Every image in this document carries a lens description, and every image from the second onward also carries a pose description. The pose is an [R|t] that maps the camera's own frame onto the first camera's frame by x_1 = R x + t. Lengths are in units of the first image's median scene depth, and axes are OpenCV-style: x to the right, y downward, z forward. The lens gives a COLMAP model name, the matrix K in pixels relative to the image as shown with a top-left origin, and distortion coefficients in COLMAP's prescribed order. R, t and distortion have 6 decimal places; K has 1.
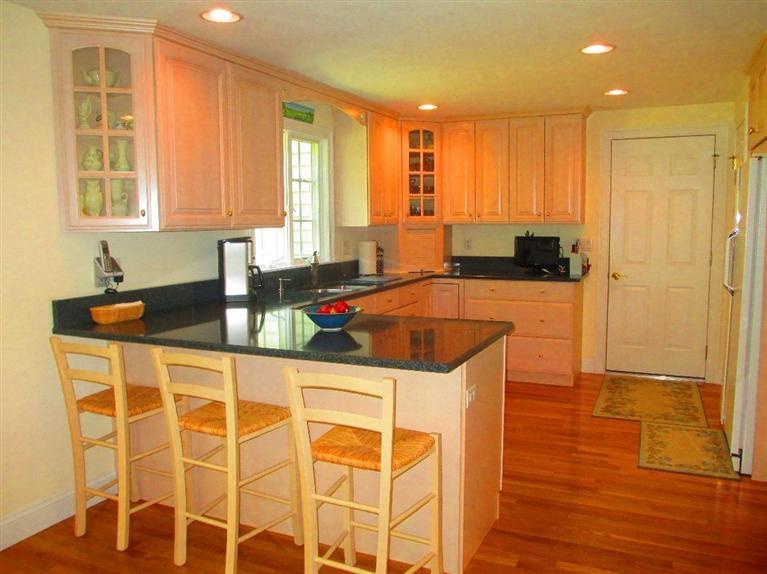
lens RADIAL K [[641.9, 0, 382.9], [0, 641.9, 289.4], [0, 0, 1]] dist [-0.013857, -0.002447]
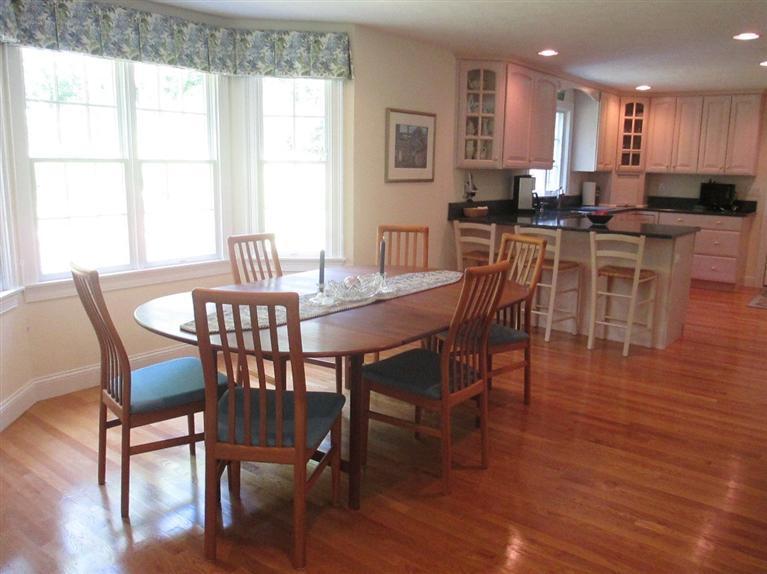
lens RADIAL K [[641.9, 0, 383.7], [0, 641.9, 282.1], [0, 0, 1]] dist [-0.013857, -0.002447]
pose [[0.973205, 0.070546, -0.218849, -0.145926], [-0.055120, 0.995597, 0.075818, 0.065259], [0.223234, -0.061723, 0.972809, -0.516872]]
